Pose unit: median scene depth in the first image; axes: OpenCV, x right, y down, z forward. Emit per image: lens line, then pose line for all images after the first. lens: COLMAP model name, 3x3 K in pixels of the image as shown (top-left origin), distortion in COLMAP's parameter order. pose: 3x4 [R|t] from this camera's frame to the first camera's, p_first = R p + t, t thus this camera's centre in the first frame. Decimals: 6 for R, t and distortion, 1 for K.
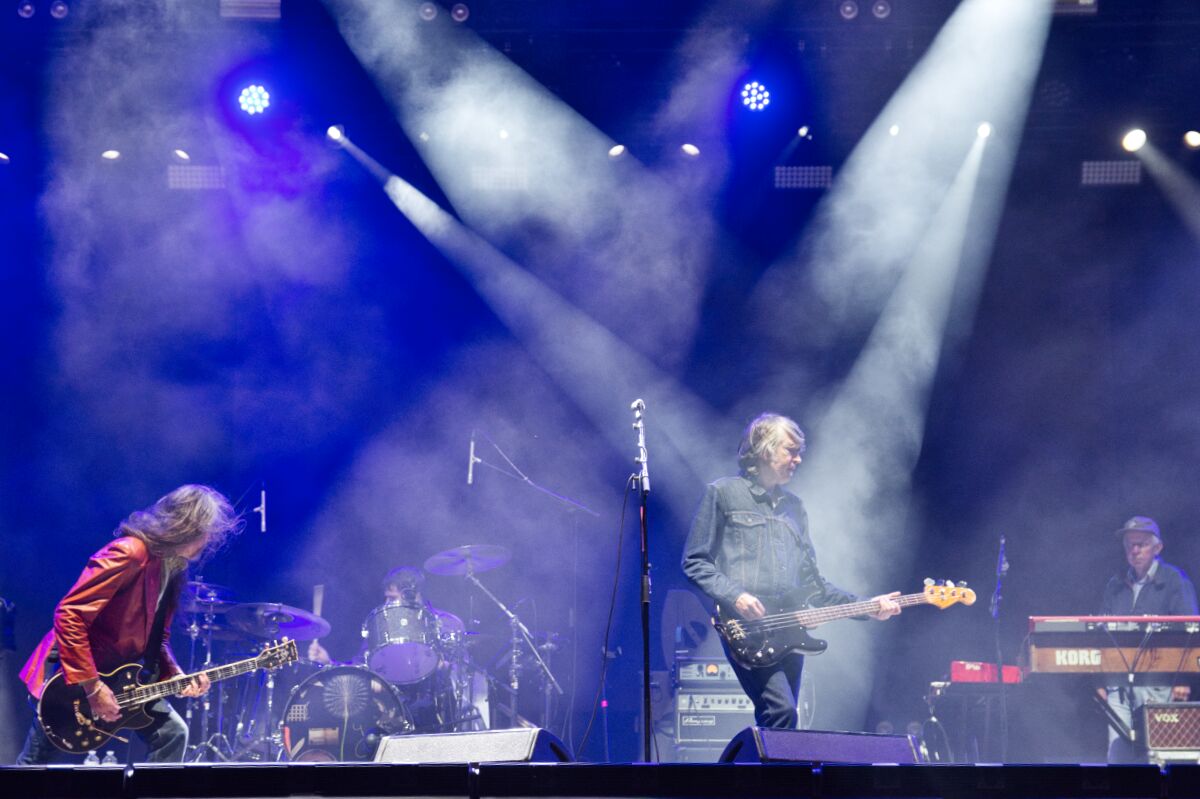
lens RADIAL K [[2312.3, 0, 600.0], [0, 2312.3, 399.5], [0, 0, 1]] dist [0.151405, -0.209264]
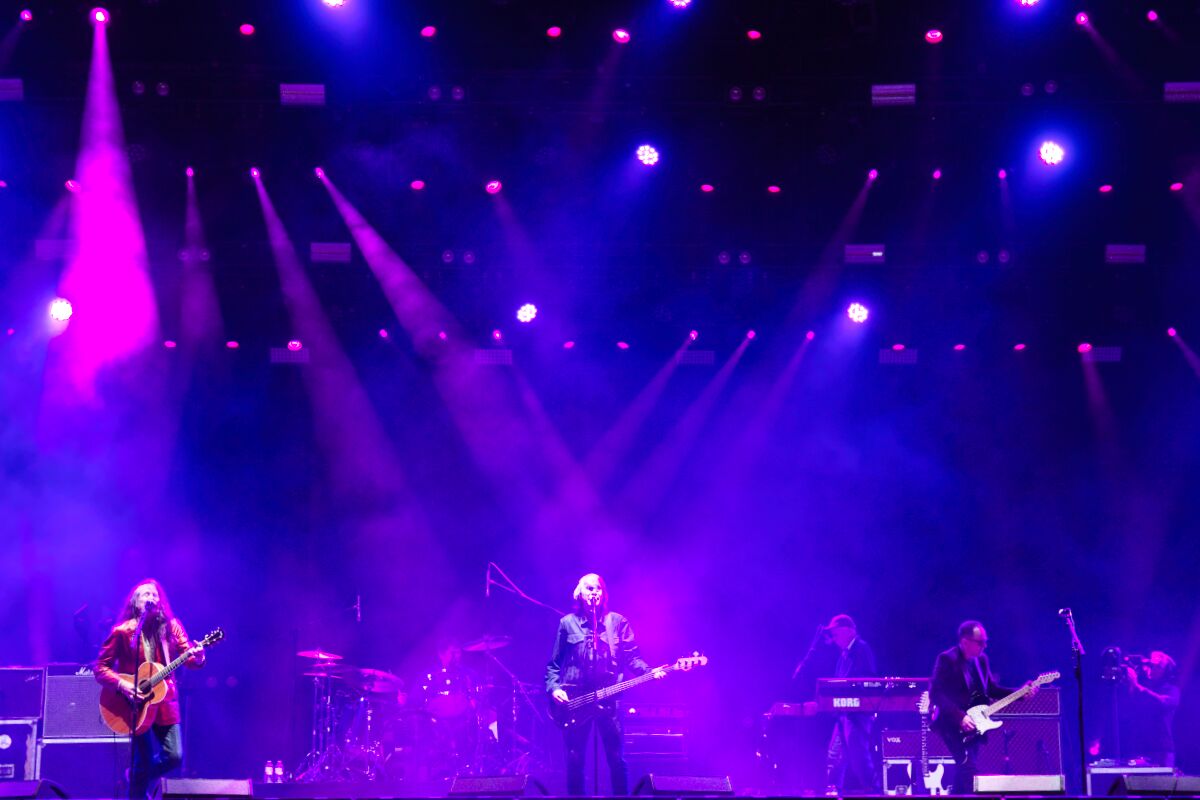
lens RADIAL K [[2312.3, 0, 600.0], [0, 2312.3, 400.0], [0, 0, 1]] dist [0.151405, -0.209264]
pose [[0.999391, 0.002353, 0.034828, -0.035582], [-0.004021, 0.998845, 0.047882, -0.195150], [-0.034676, -0.047993, 0.998246, -0.694510]]
